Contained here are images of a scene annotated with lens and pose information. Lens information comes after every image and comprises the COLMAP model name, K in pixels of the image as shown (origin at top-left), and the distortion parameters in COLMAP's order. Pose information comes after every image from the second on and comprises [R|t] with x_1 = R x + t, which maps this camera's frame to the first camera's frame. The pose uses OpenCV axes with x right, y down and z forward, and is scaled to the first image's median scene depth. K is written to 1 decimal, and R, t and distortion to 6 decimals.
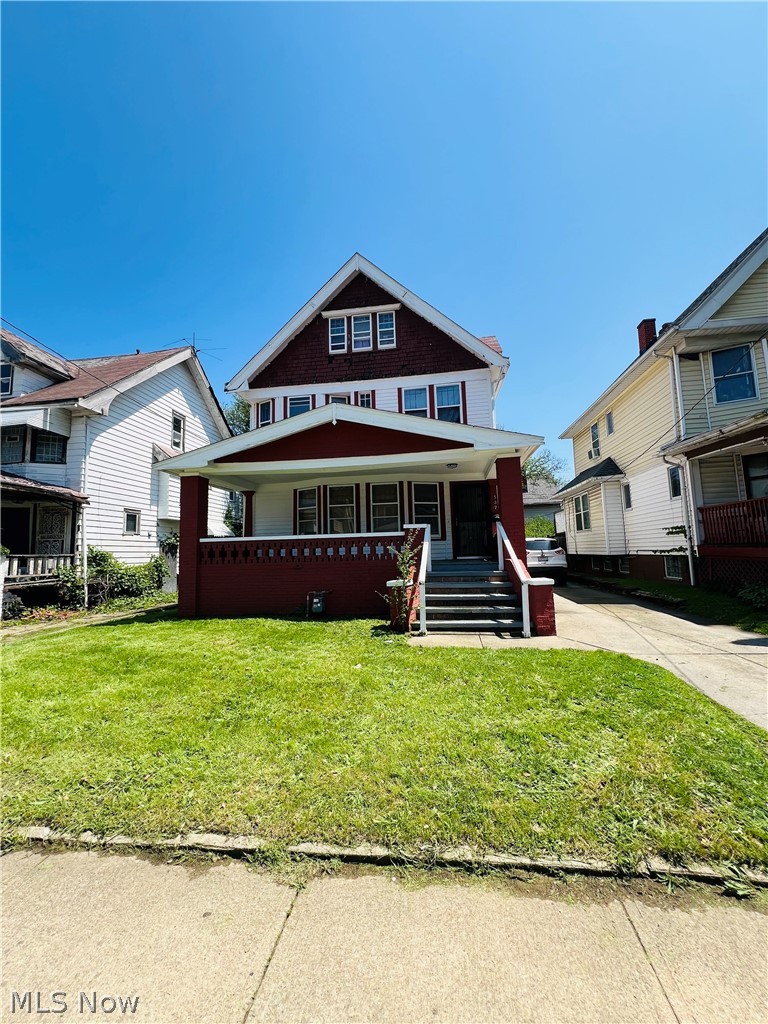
lens RADIAL K [[411.0, 0, 383.4], [0, 411.0, 511.8], [0, 0, 1]] dist [-0.000089, -0.000002]
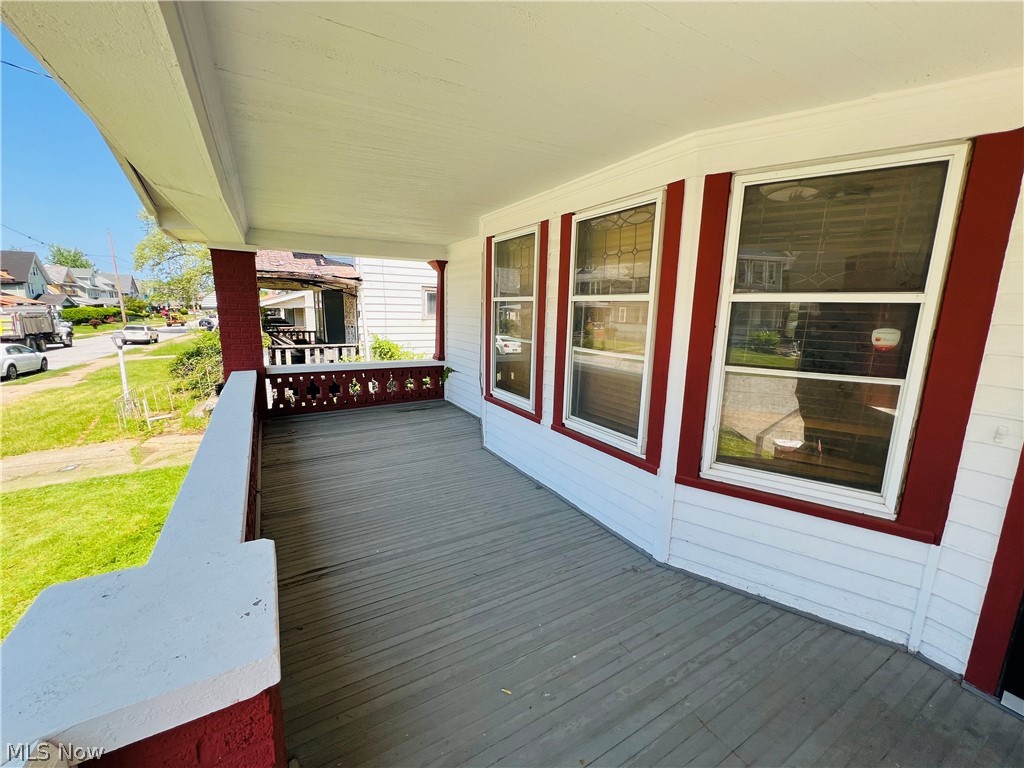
lens RADIAL K [[412.8, 0, 512.2], [0, 412.8, 384.9], [0, 0, 1]] dist [-0.000651, -0.000033]
pose [[0.624037, 0.182461, -0.759794, 0.141482], [0.040438, 0.963511, 0.264596, -0.032236], [0.780348, -0.195842, 0.593888, 0.707315]]
